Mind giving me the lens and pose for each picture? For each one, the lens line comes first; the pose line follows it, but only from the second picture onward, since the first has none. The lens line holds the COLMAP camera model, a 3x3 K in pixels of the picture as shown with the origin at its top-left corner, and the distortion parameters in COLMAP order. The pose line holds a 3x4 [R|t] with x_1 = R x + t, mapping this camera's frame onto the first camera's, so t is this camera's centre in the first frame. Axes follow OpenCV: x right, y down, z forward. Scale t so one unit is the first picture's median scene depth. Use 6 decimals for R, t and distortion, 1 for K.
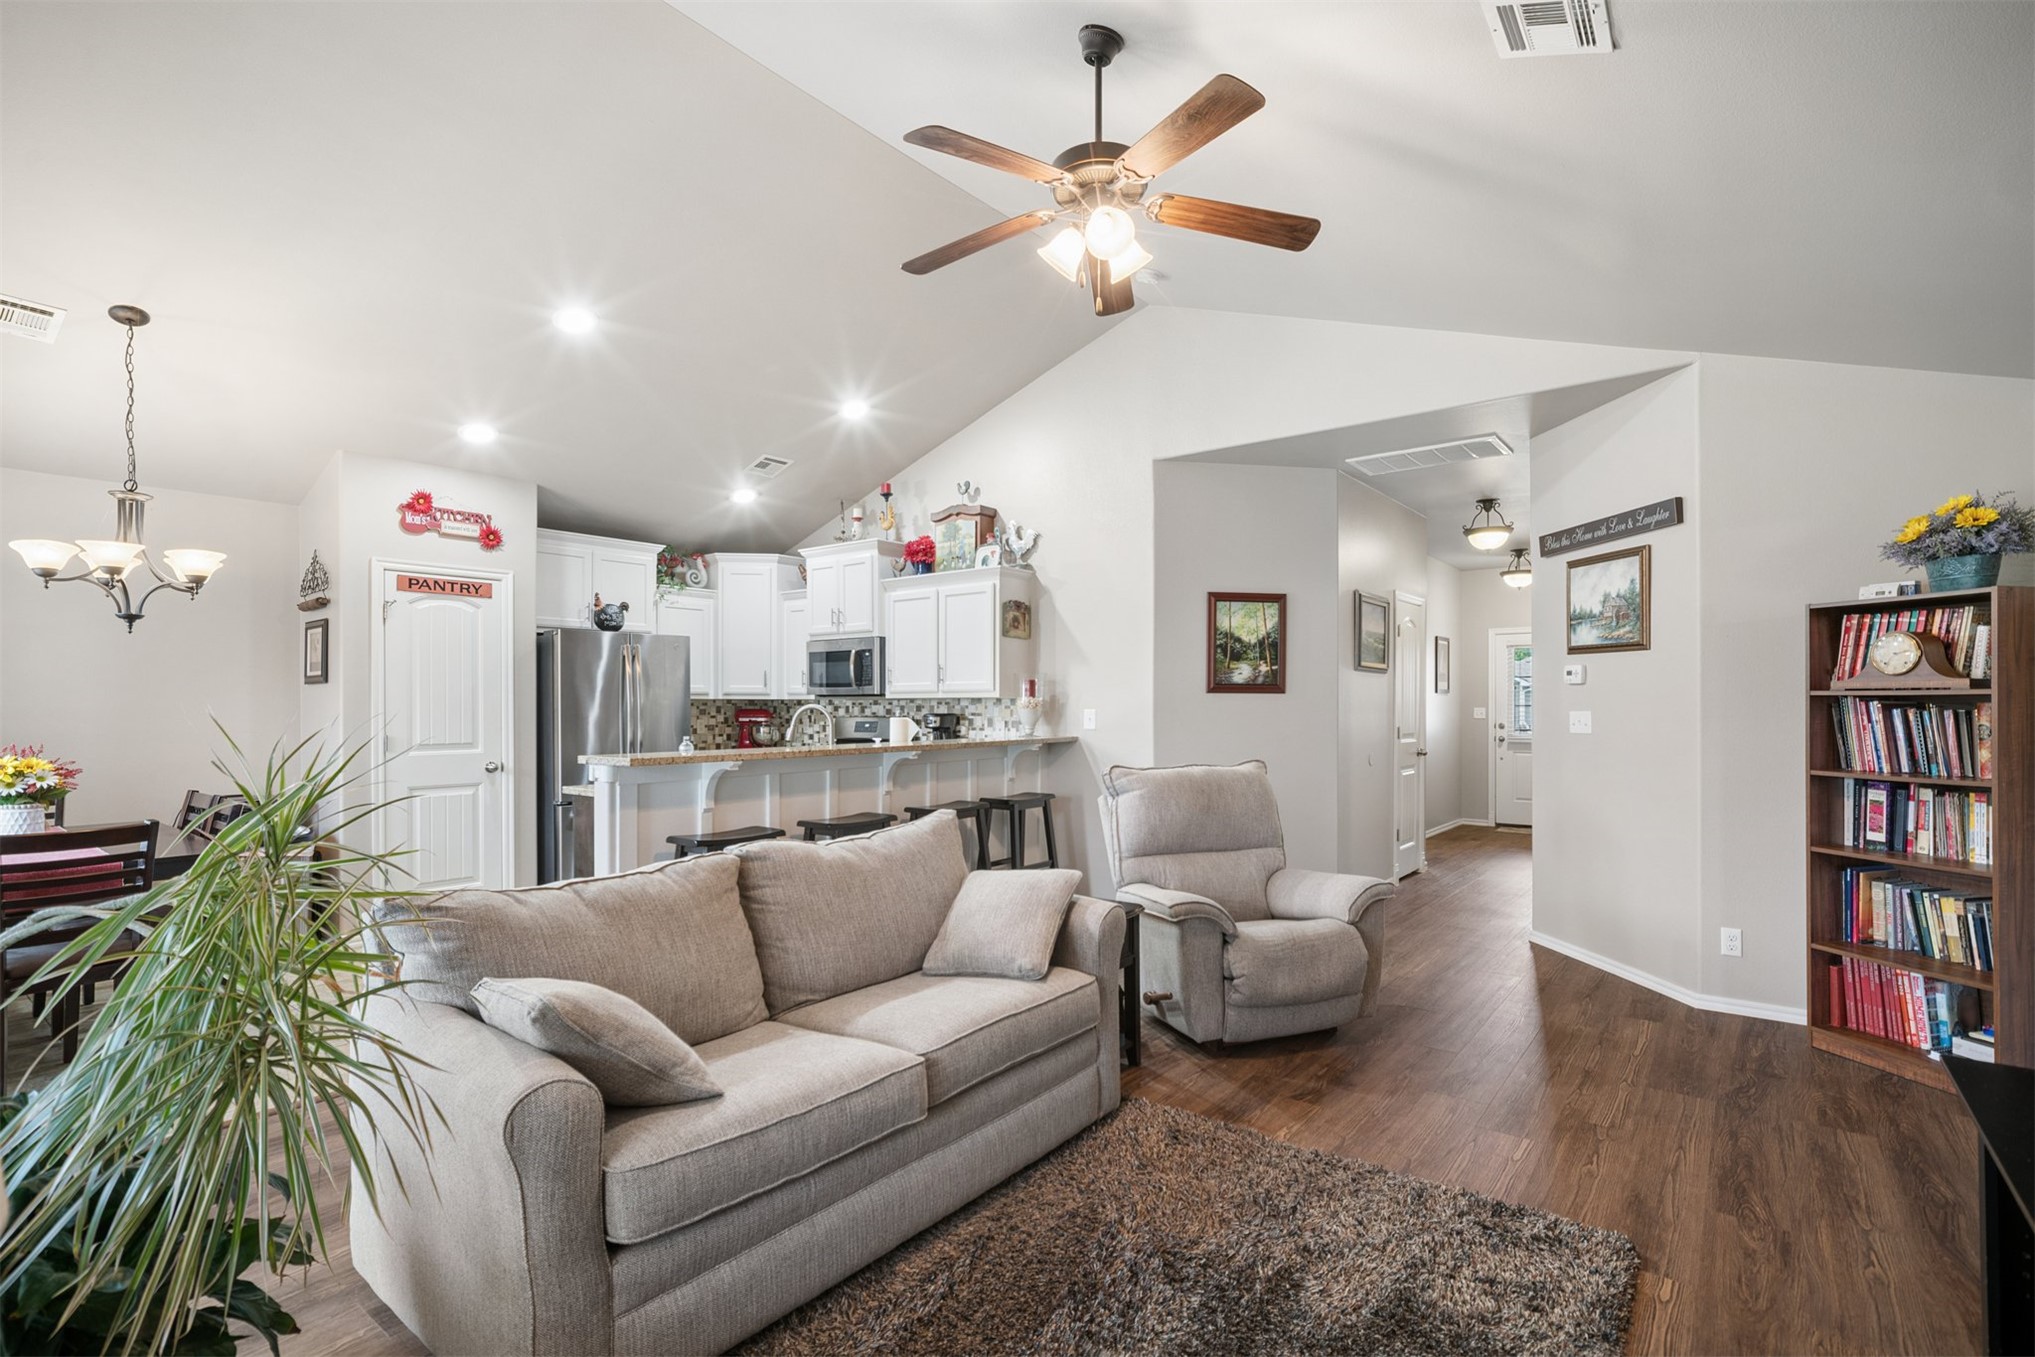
lens RADIAL K [[950.5, 0, 1020.1], [0, 950.5, 699.6], [0, 0, 1]] dist [-0.016362, 0.009836]
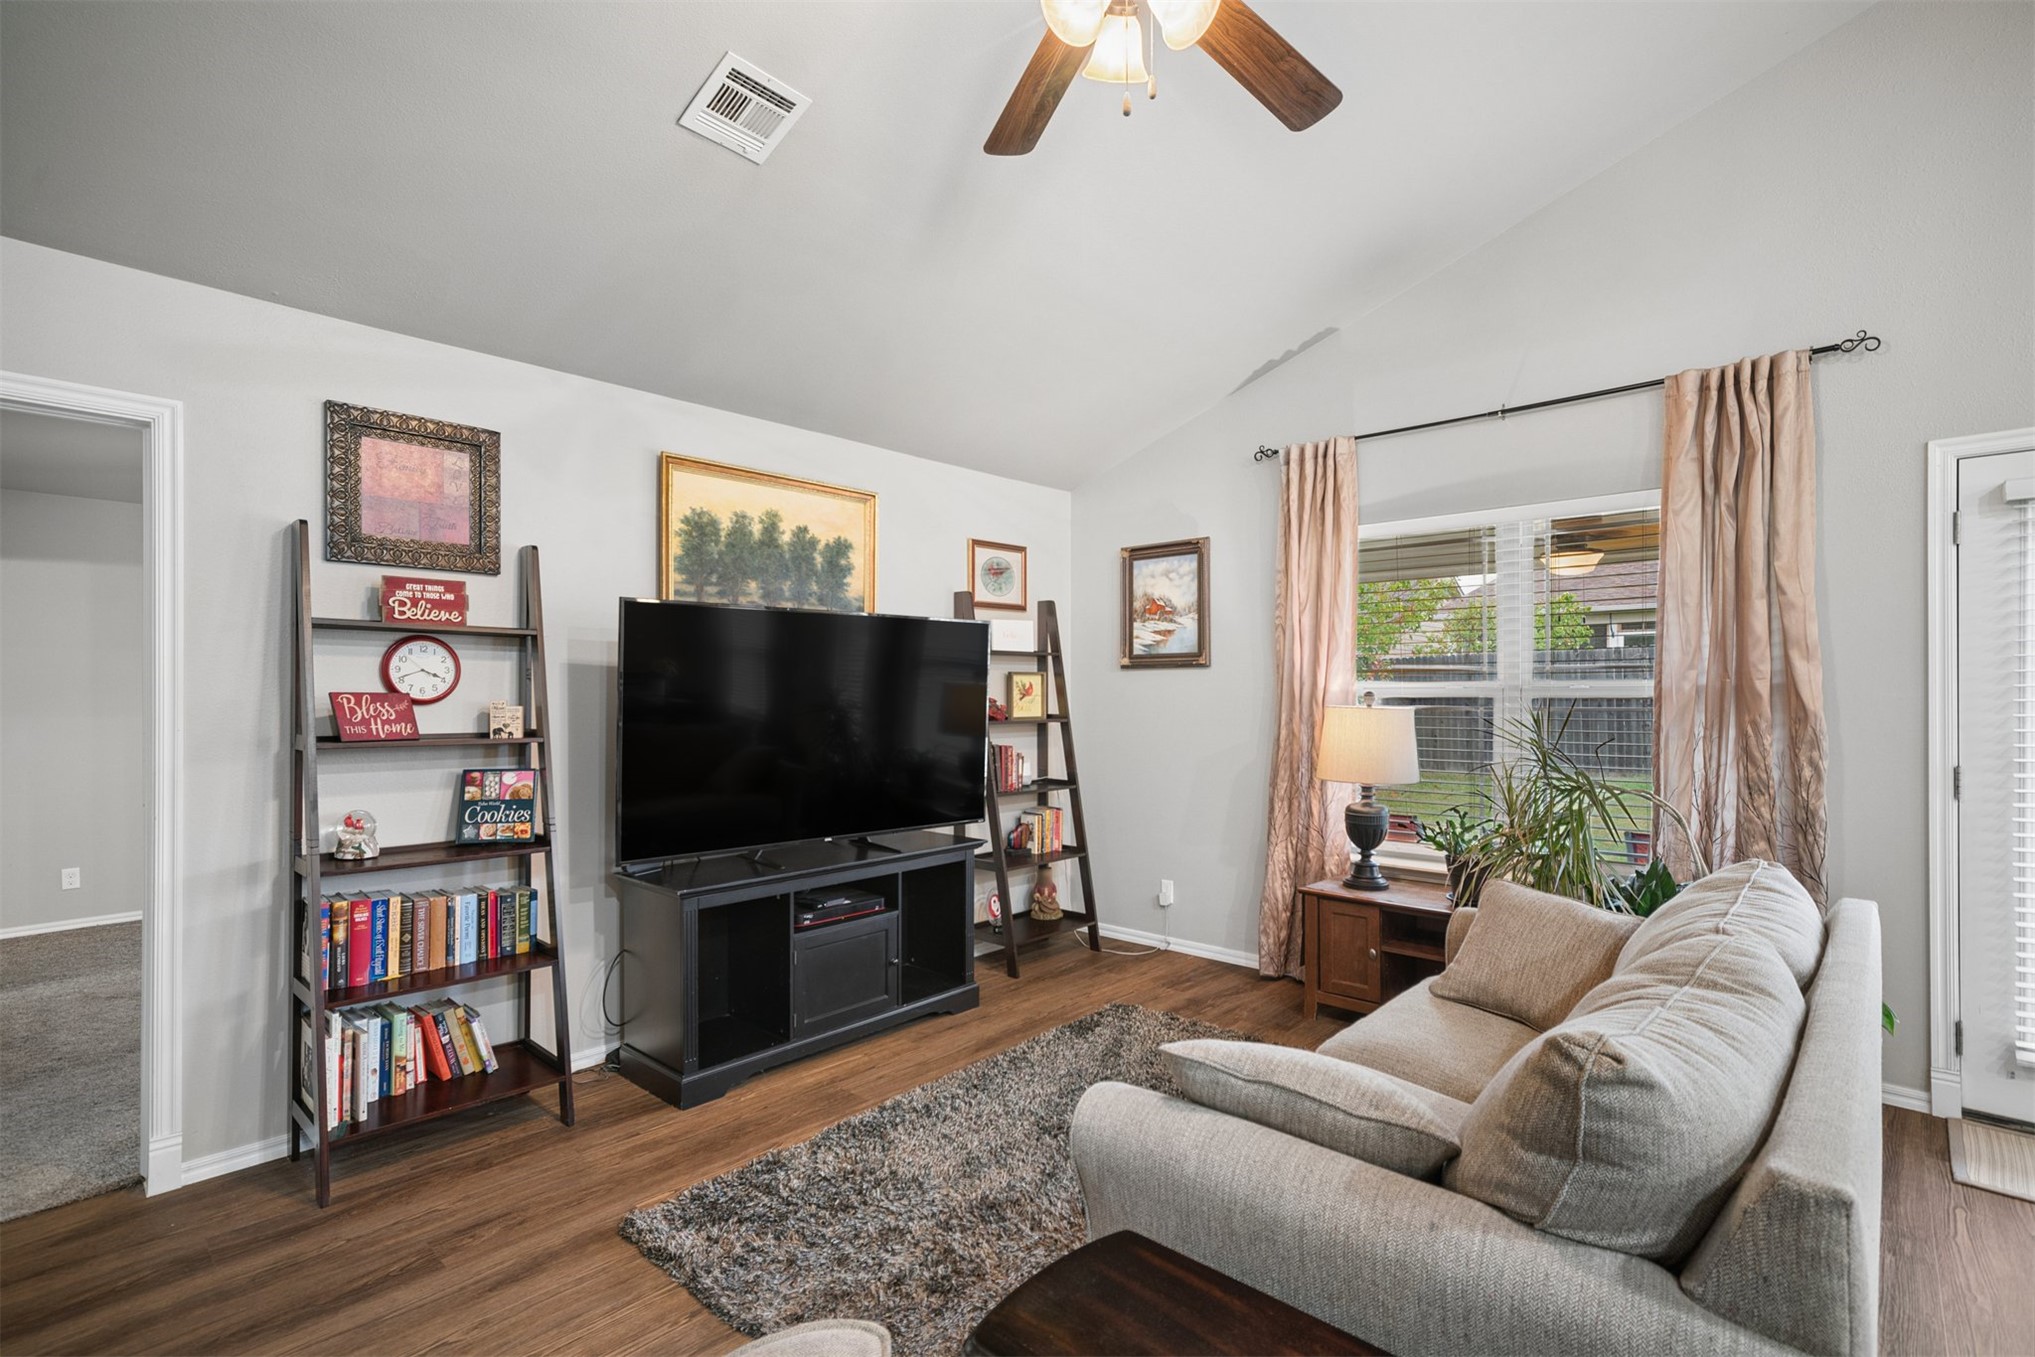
lens RADIAL K [[950.5, 0, 1026.4], [0, 950.5, 689.0], [0, 0, 1]] dist [-0.016362, 0.009836]
pose [[-0.997771, 0.004856, 0.066555, 0.056982], [0.004536, 0.999977, -0.004964, -0.000345], [-0.066578, -0.004651, -0.997770, 0.840149]]
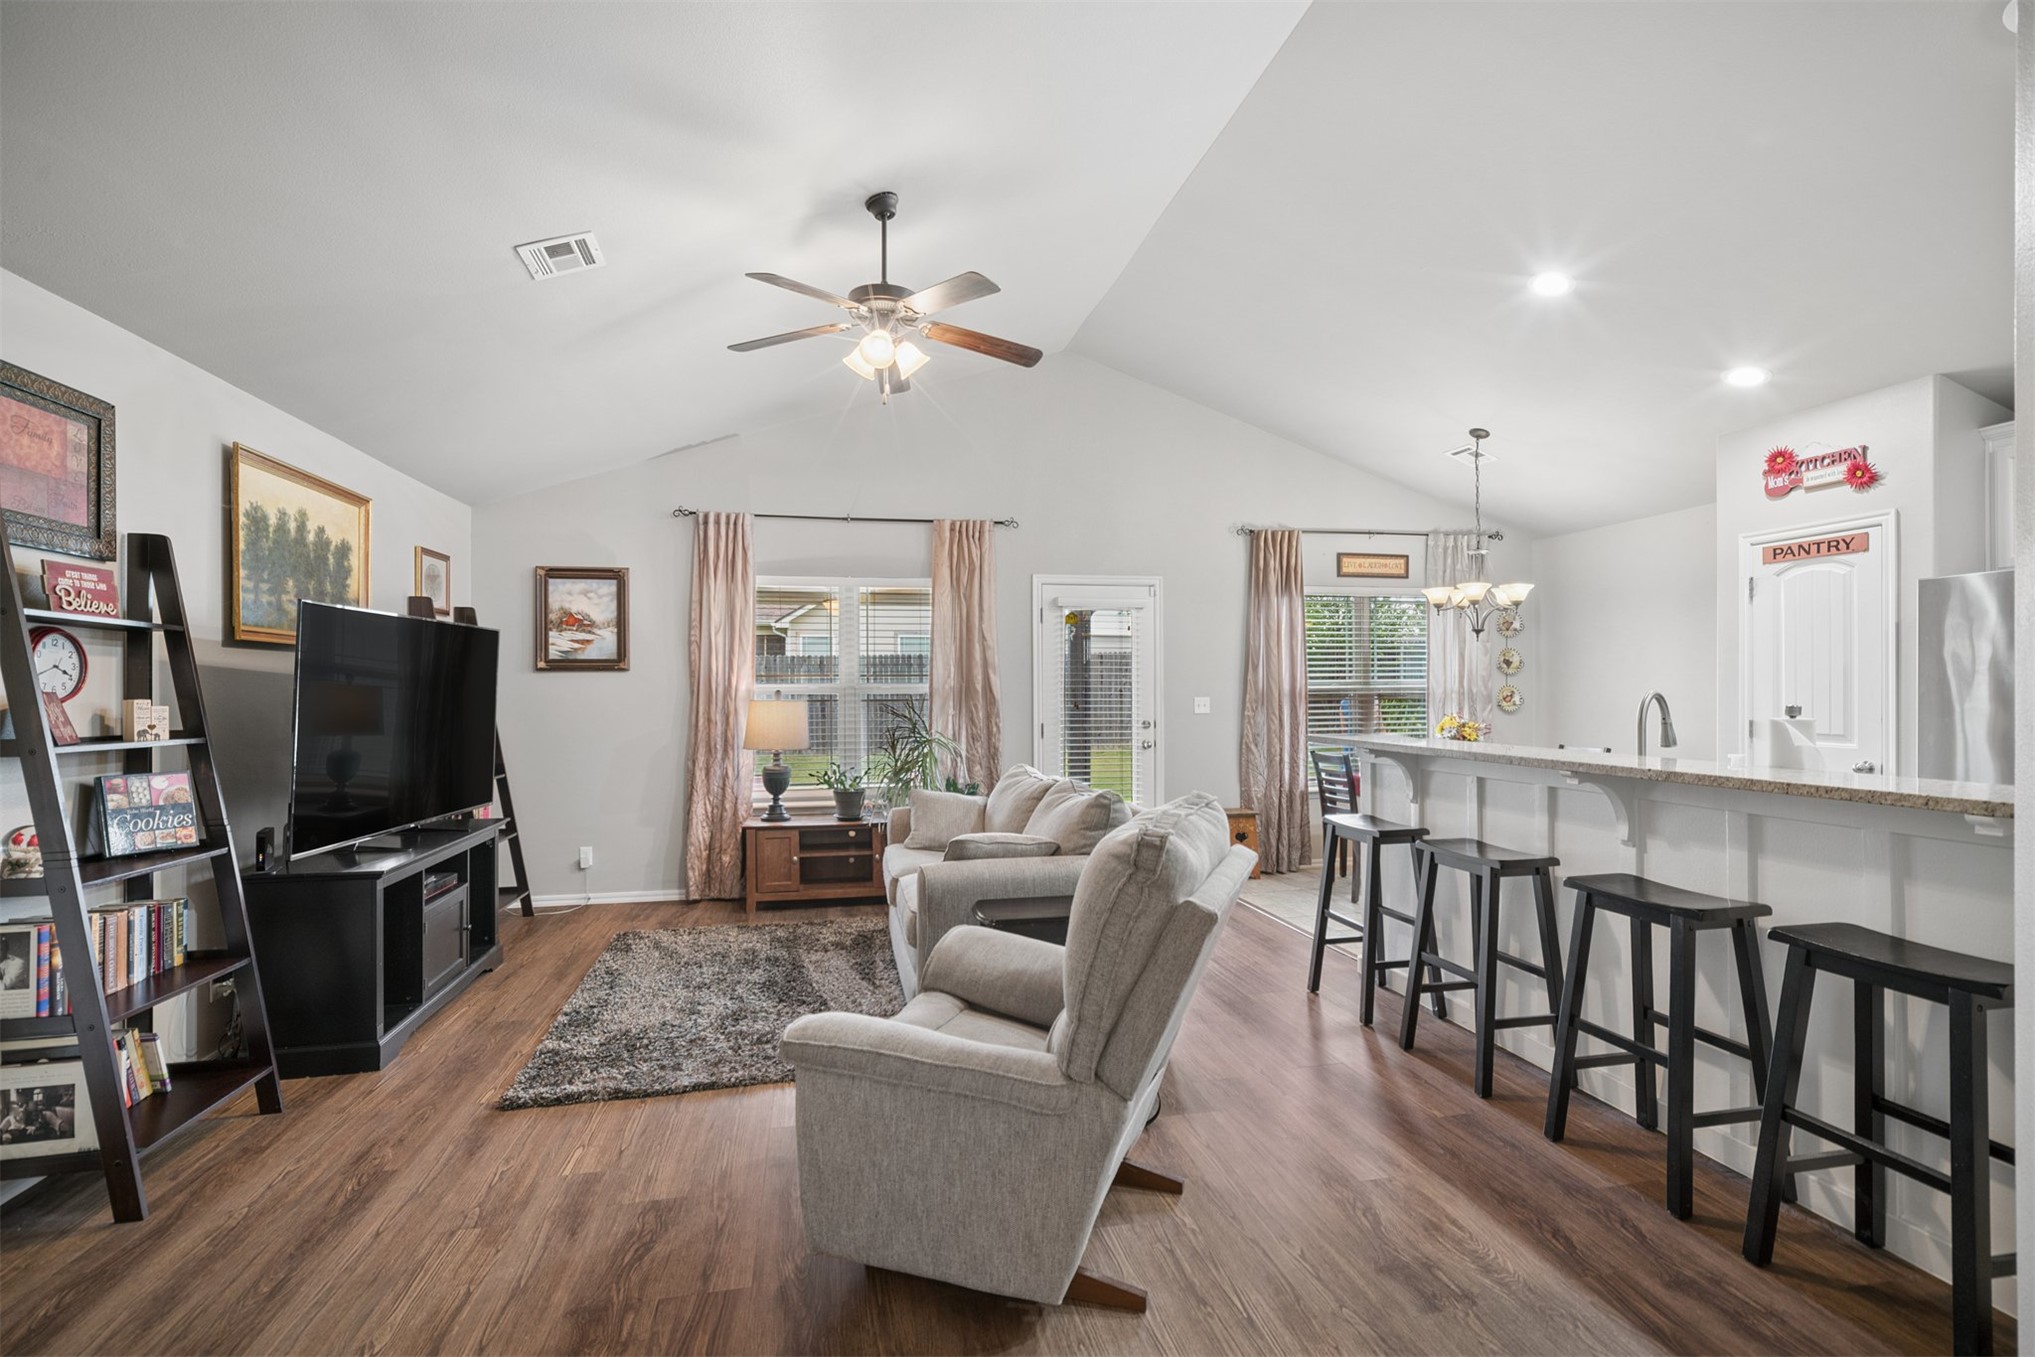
lens RADIAL K [[950.5, 0, 1033.7], [0, 950.5, 687.0], [0, 0, 1]] dist [-0.016362, 0.009836]
pose [[-0.628919, 0.004138, -0.777460, 0.503528], [0.008337, 0.999964, -0.001421, -0.000179], [0.777426, -0.007375, -0.628931, 1.011976]]
